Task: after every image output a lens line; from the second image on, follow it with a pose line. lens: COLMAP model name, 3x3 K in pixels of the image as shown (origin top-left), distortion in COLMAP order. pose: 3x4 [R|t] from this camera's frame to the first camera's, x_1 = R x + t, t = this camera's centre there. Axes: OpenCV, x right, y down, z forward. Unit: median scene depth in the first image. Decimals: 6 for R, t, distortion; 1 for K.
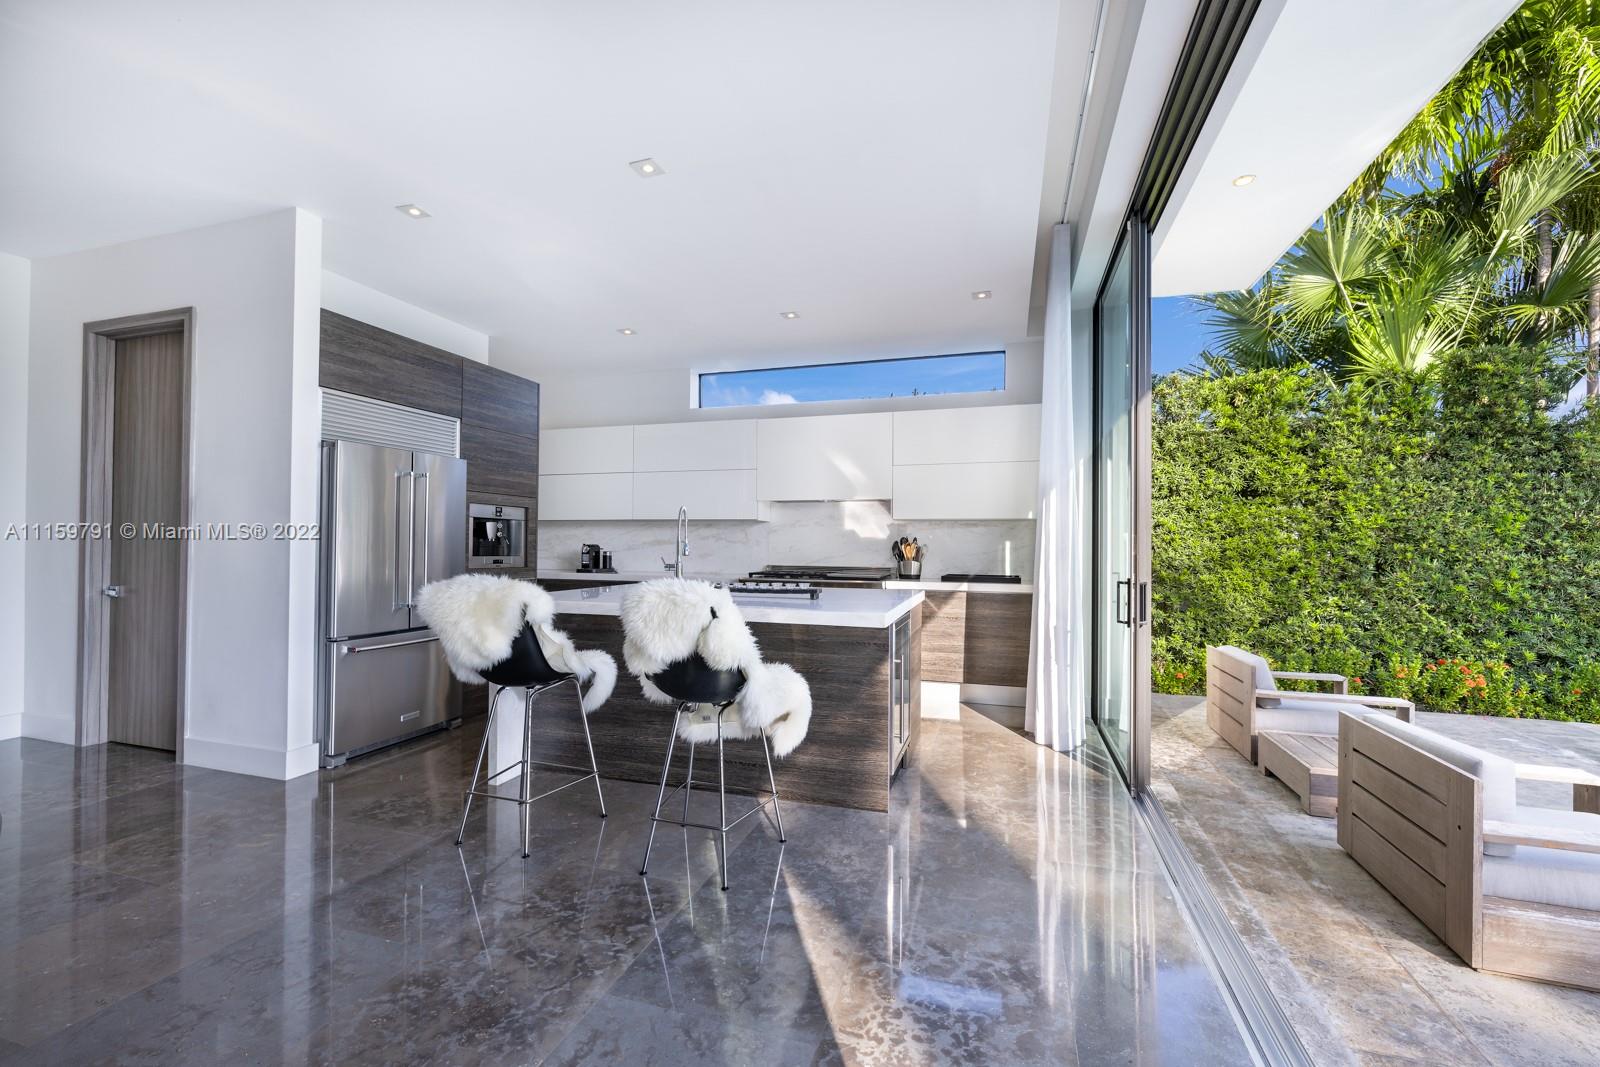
lens RADIAL K [[658.9, 0, 800.0], [0, 658.9, 533.5], [0, 0, 1]] dist [-0.000958, -0.000132]
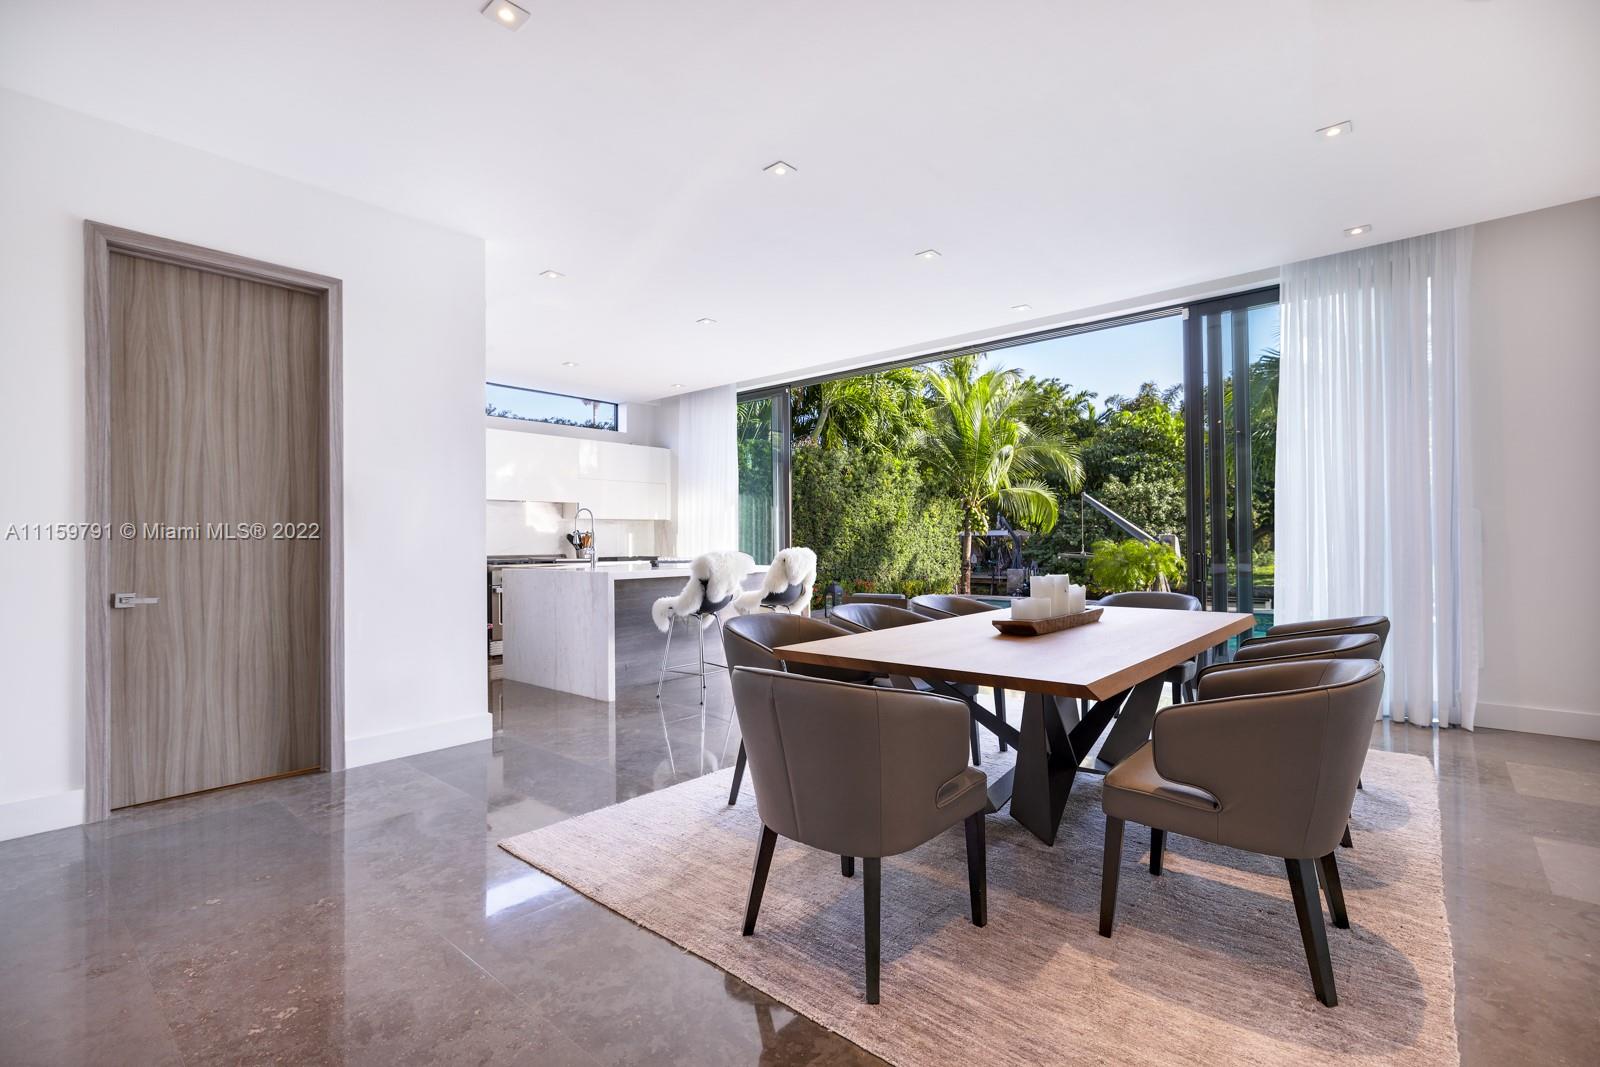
lens RADIAL K [[719.4, 0, 800.0], [0, 719.4, 533.5], [0, 0, 1]] dist [0.000458, 0.000077]
pose [[0.381731, -0.007296, 0.924244, -1.050176], [0.005659, 0.999969, 0.005556, 0.004622], [-0.924256, 0.003109, 0.381761, 0.018753]]
